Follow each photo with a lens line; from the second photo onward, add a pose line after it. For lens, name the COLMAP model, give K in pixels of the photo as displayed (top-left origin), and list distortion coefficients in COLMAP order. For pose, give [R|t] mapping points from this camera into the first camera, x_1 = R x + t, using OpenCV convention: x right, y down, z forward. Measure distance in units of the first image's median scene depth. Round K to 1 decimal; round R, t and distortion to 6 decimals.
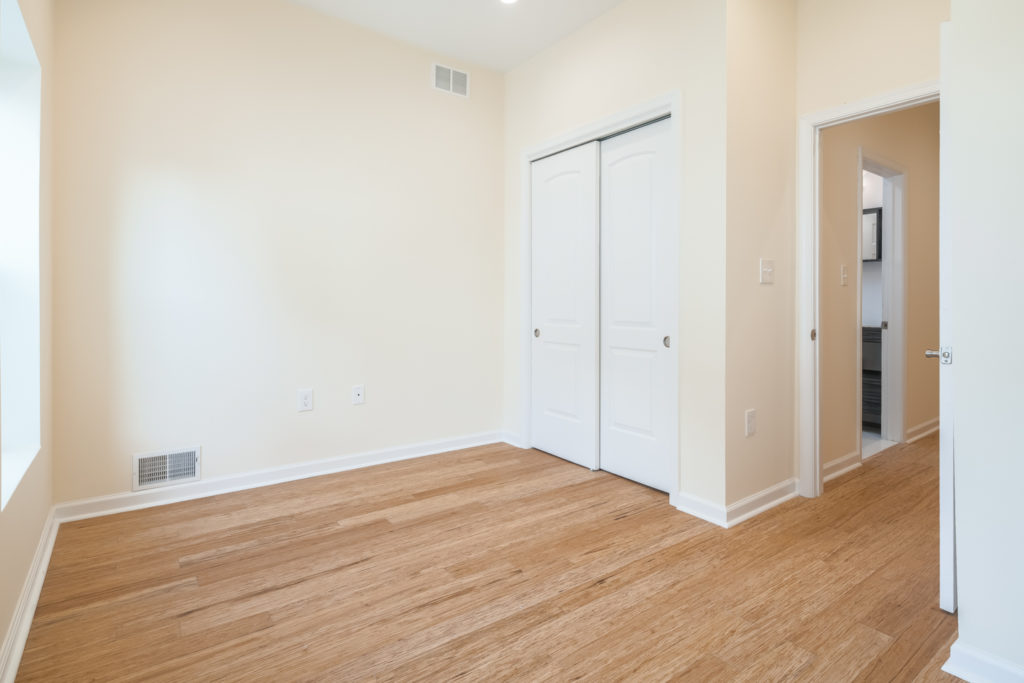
lens RADIAL K [[497.9, 0, 501.8], [0, 497.9, 304.9], [0, 0, 1]] dist [0.001533, -0.000911]
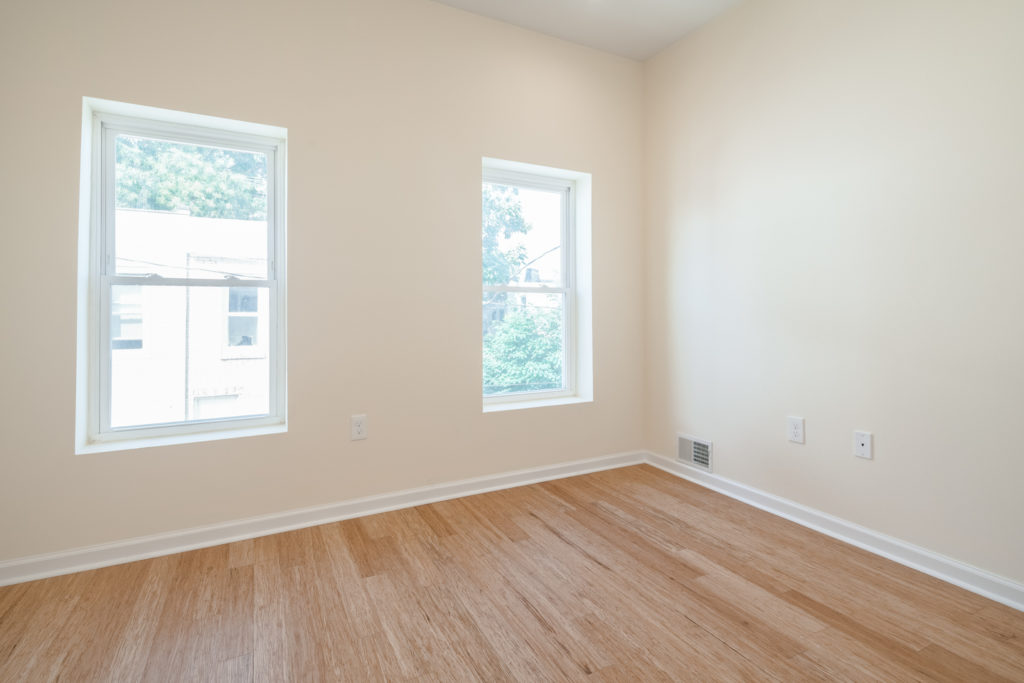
lens RADIAL K [[497.9, 0, 500.8], [0, 497.9, 310.6], [0, 0, 1]] dist [0.001533, -0.000911]
pose [[-0.141179, -0.006840, -0.989960, 0.772145], [-0.003580, 0.999973, -0.006398, -0.005575], [0.989978, 0.002641, -0.141200, 0.936606]]
